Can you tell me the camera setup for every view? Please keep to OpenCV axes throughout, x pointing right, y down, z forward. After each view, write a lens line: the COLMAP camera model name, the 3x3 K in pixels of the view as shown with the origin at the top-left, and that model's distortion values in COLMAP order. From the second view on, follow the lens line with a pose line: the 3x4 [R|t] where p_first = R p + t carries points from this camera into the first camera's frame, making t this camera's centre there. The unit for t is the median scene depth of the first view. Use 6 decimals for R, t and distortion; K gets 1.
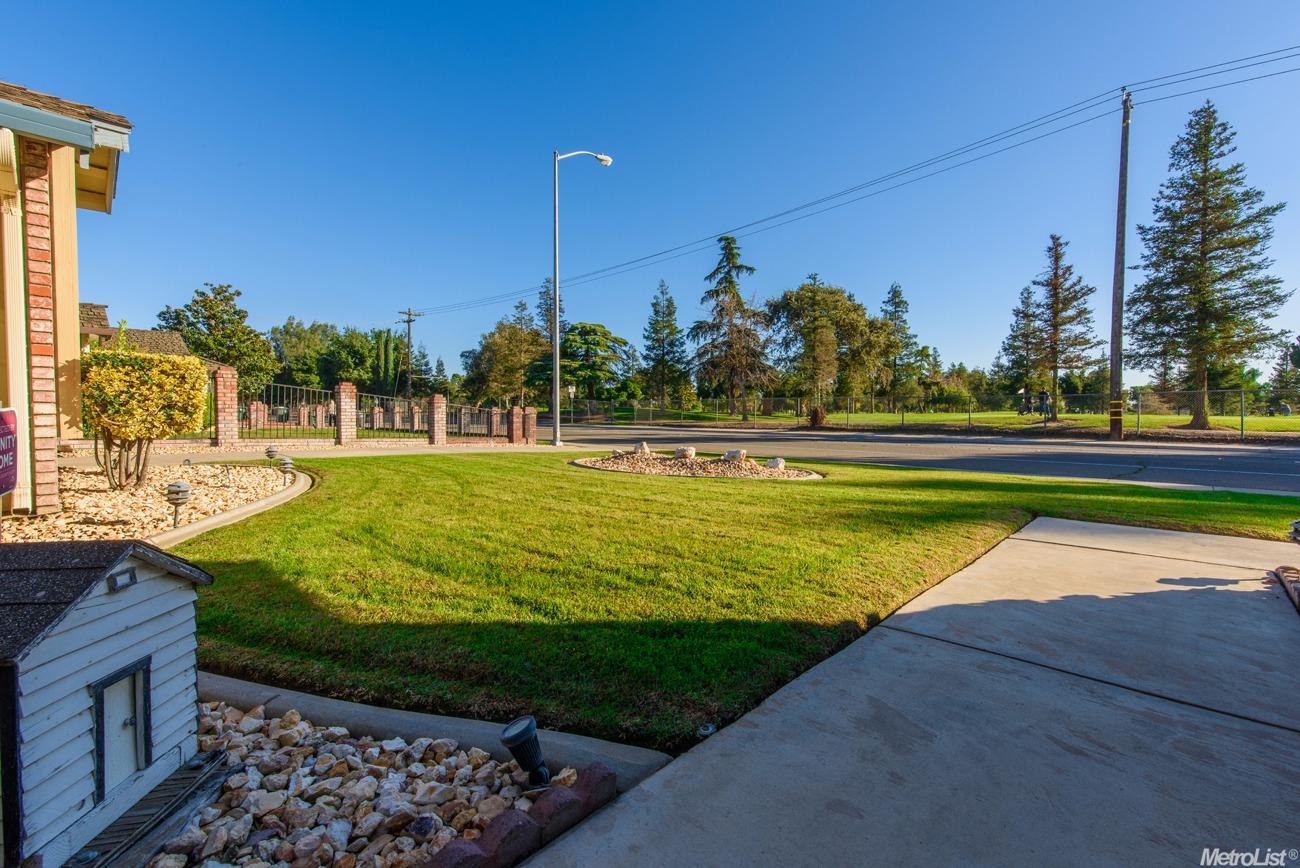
lens RADIAL K [[557.6, 0, 650.0], [0, 557.6, 434.0], [0, 0, 1]] dist [0.000561, -0.000574]
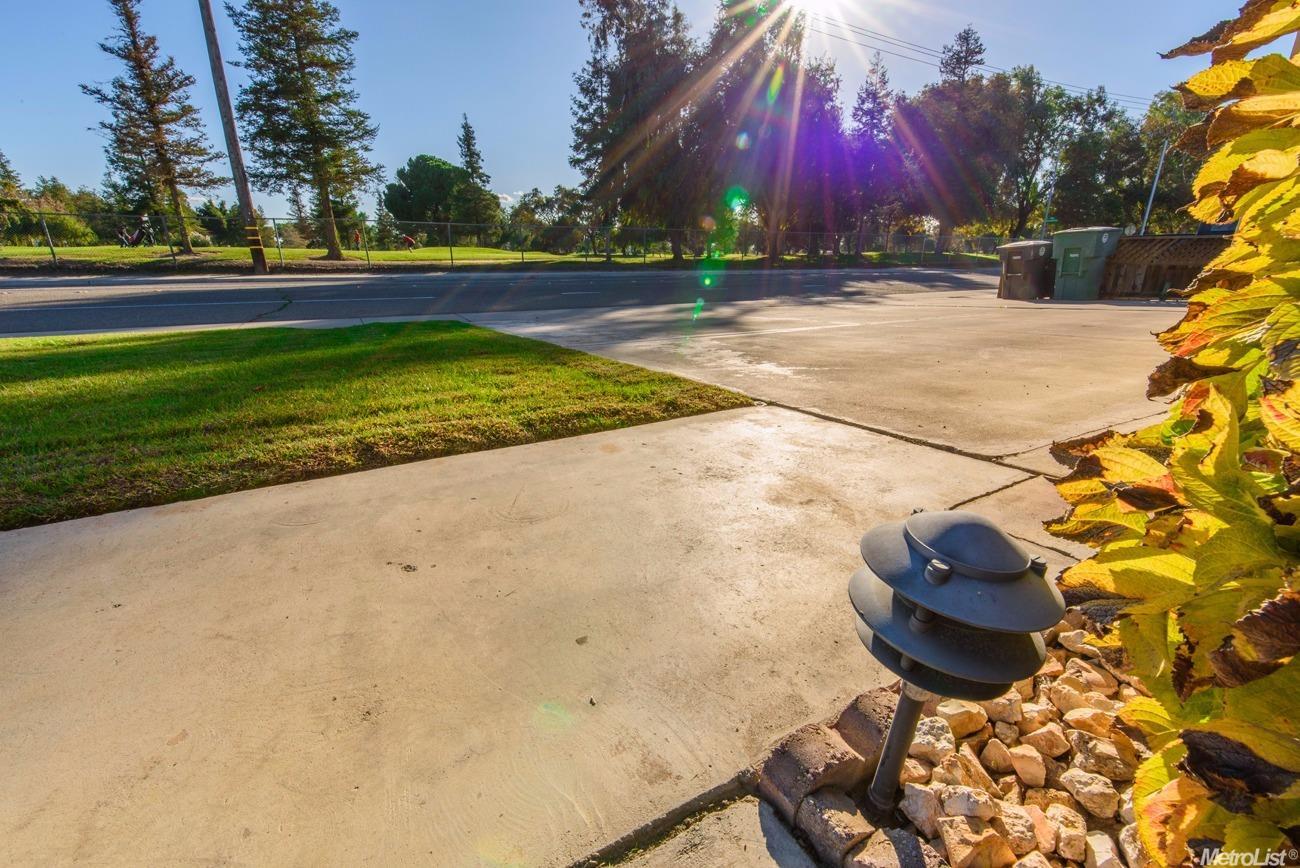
lens RADIAL K [[557.6, 0, 650.0], [0, 557.6, 434.0], [0, 0, 1]] dist [0.000561, -0.000574]
pose [[0.295926, -0.296503, 0.908027, 0.119195], [0.037484, 0.953476, 0.299128, 0.009626], [-0.954475, -0.054484, 0.293273, 0.118868]]
